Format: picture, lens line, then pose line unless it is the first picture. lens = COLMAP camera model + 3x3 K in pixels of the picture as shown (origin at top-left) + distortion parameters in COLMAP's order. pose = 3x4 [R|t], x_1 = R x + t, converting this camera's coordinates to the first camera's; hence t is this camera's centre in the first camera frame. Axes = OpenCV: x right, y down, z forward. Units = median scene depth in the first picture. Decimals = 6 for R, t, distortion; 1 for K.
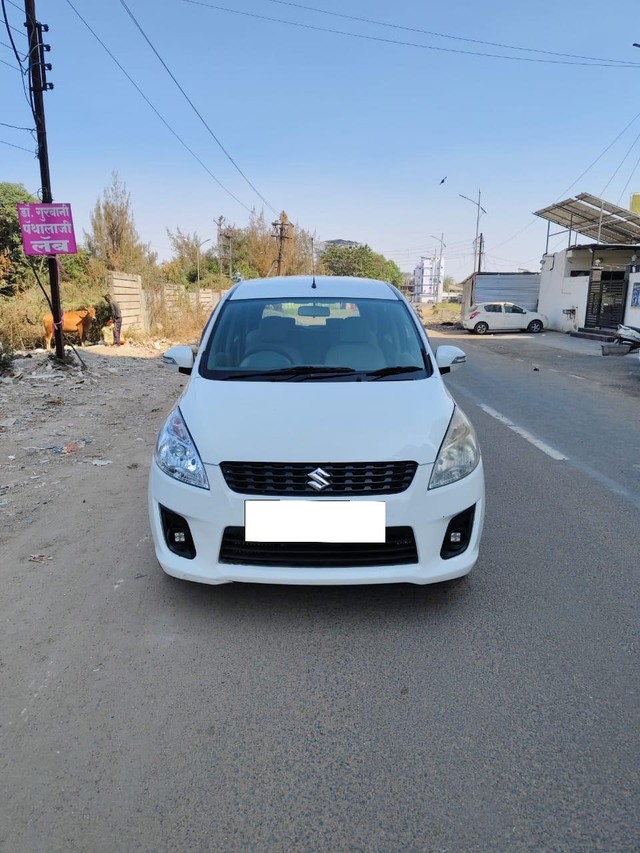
lens RADIAL K [[588.9, 0, 328.6], [0, 588.9, 426.2], [0, 0, 1]] dist [0.000432, -0.003536]
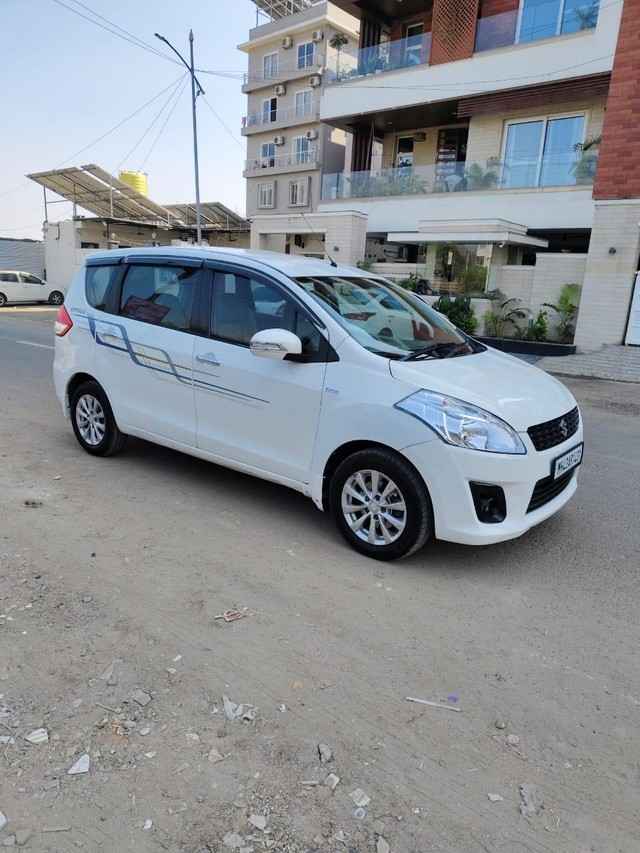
lens RADIAL K [[565.4, 0, 323.4], [0, 565.4, 444.9], [0, 0, 1]] dist [-0.000933, -0.001576]
pose [[0.632338, -0.192226, 0.750465, -0.120561], [0.125296, 0.981349, 0.145791, -0.011308], [-0.764493, 0.001841, 0.644630, 0.056792]]
